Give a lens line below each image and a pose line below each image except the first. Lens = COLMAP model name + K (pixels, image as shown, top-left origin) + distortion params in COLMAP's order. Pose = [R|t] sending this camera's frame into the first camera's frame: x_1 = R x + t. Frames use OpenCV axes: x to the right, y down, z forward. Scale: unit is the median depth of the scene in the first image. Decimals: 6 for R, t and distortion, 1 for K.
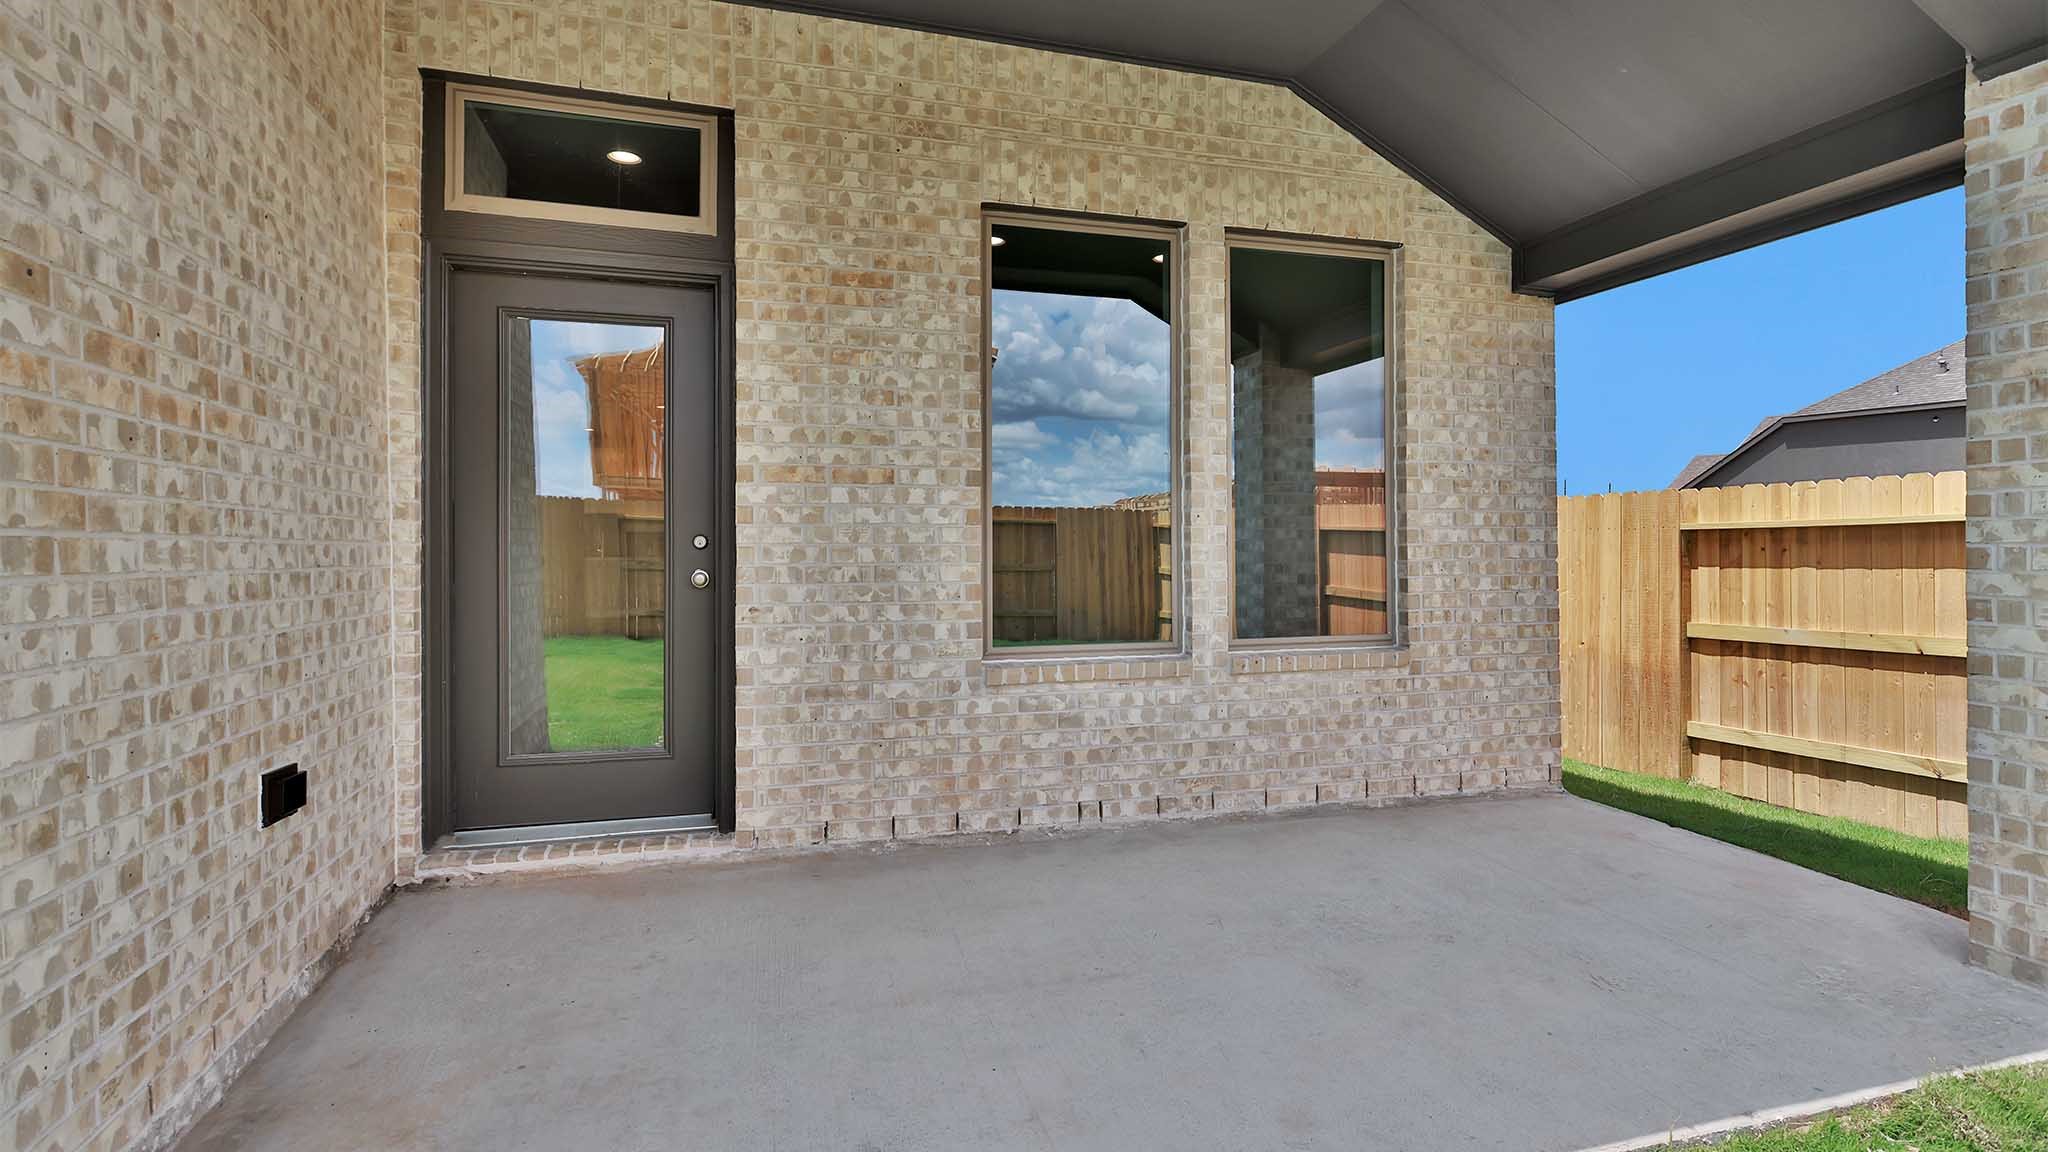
lens RADIAL K [[1014.7, 0, 1031.0], [0, 1014.7, 557.5], [0, 0, 1]] dist [-0.003600, -0.000115]
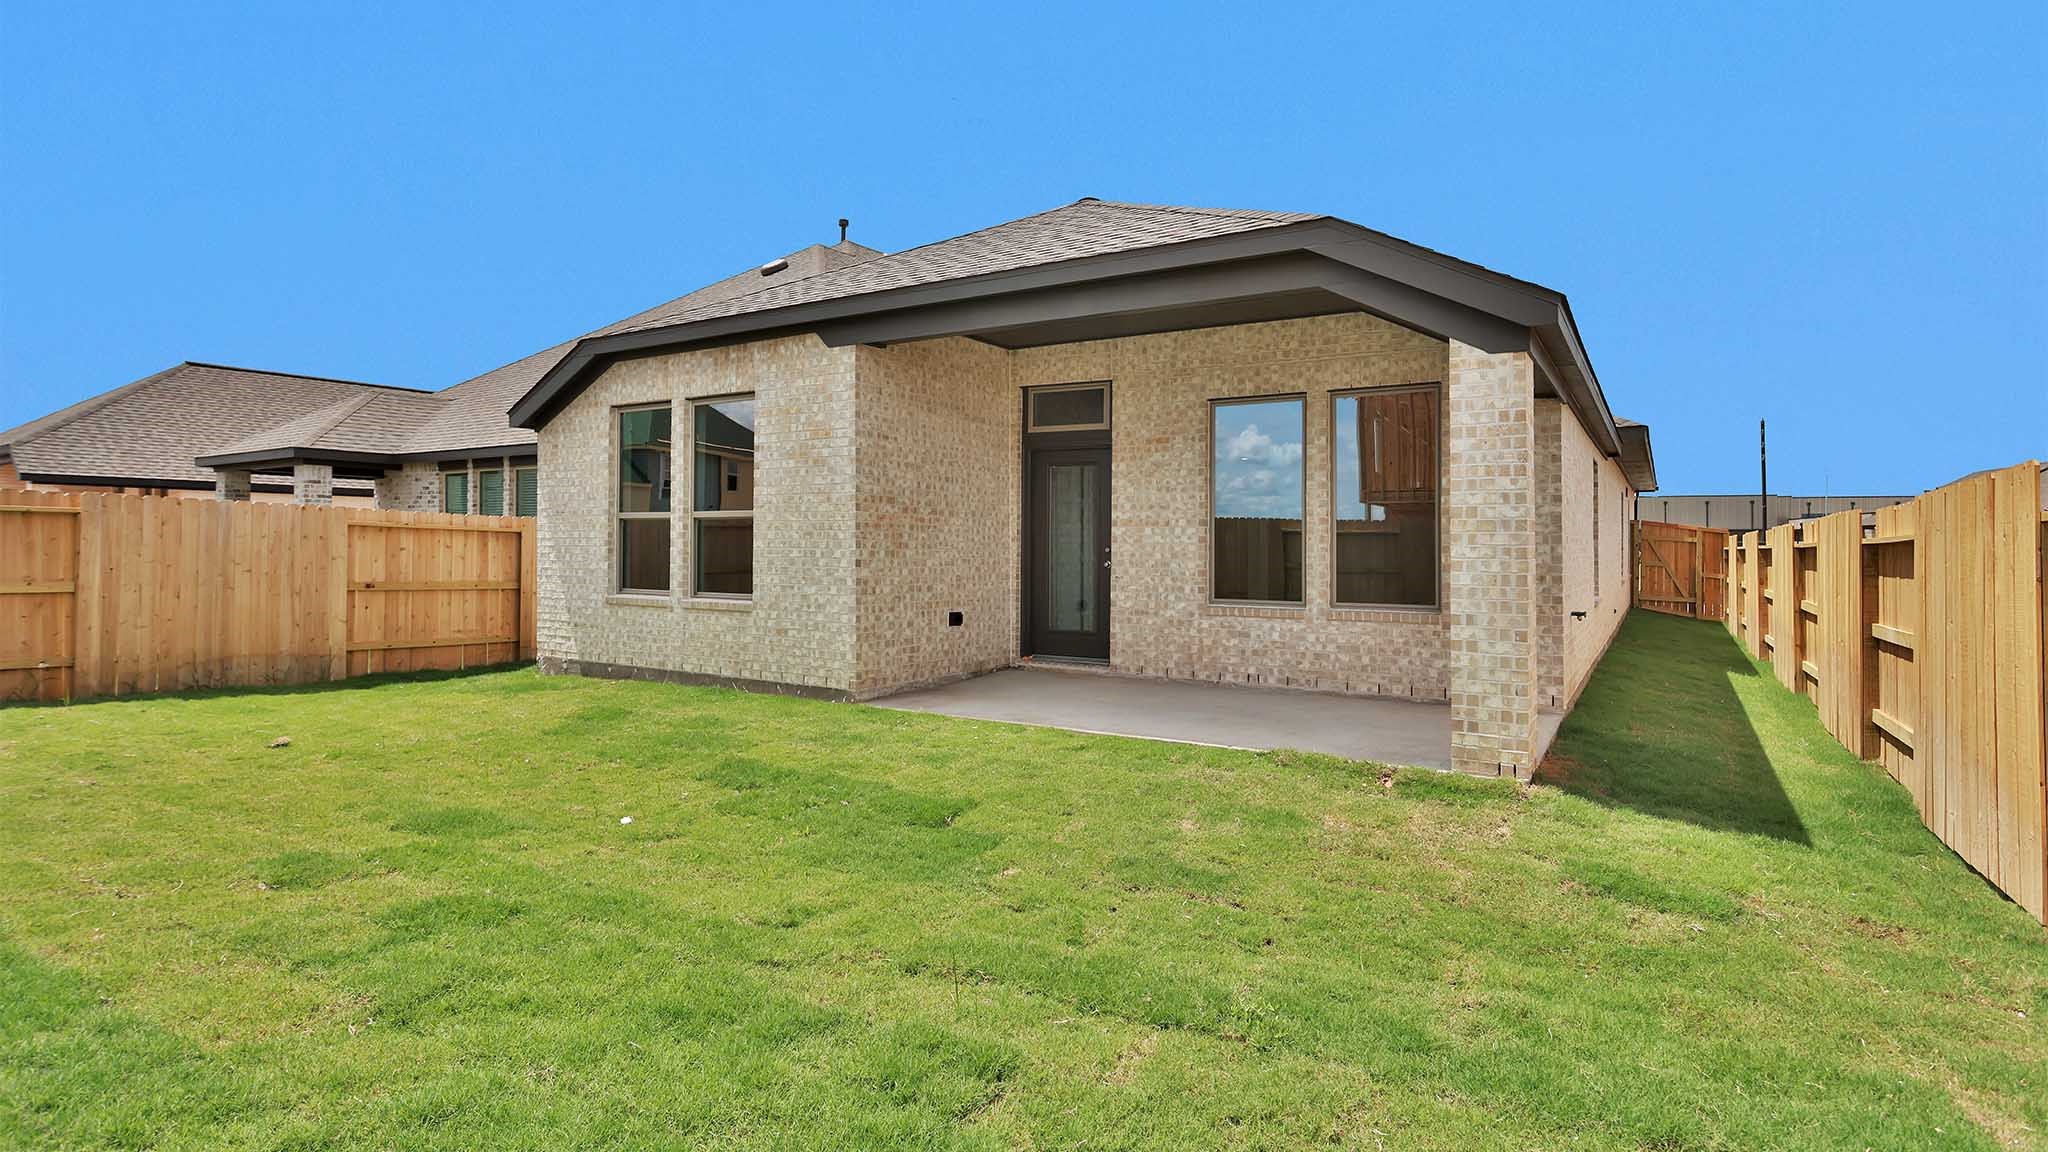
lens RADIAL K [[1014.7, 0, 1031.0], [0, 1014.7, 557.5], [0, 0, 1]] dist [-0.003600, -0.000115]
pose [[0.661200, 0.014694, -0.750065, 1.398612], [-0.012225, 0.999886, 0.008811, -0.016021], [0.750110, 0.003344, 0.661305, -0.783160]]
